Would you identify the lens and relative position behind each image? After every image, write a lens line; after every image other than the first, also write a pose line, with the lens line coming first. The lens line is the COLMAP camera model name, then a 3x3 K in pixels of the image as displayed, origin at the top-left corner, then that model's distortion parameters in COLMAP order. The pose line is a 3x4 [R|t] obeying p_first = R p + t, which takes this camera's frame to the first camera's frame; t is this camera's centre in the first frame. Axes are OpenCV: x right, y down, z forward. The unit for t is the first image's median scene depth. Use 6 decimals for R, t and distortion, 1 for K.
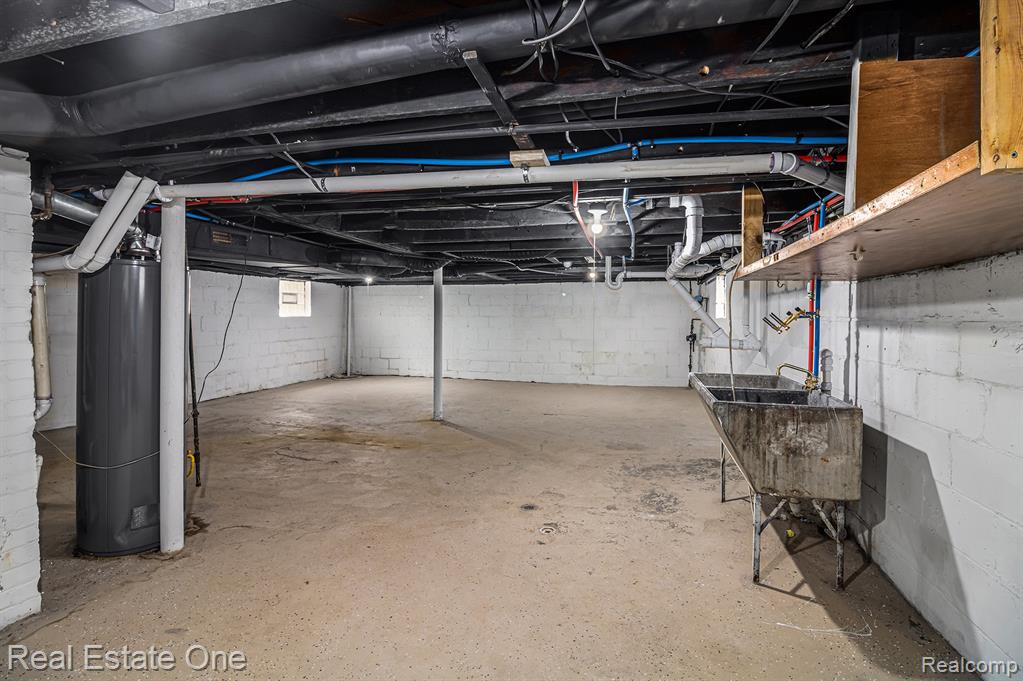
lens RADIAL K [[491.5, 0, 504.7], [0, 491.5, 316.9], [0, 0, 1]] dist [-0.009206, -0.008856]
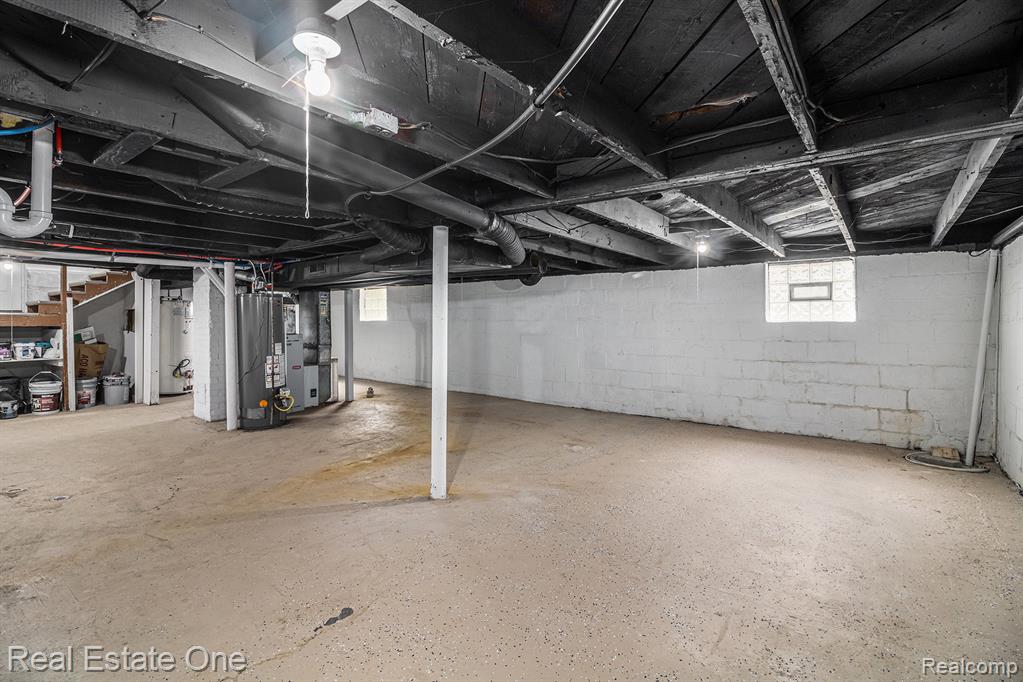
lens RADIAL K [[491.5, 0, 514.7], [0, 491.5, 325.8], [0, 0, 1]] dist [-0.009206, -0.008856]
pose [[-0.374018, -0.001766, -0.927420, 0.515651], [-0.006169, 0.999981, 0.000584, 0.011258], [0.927401, 0.005939, -0.374022, 1.835577]]
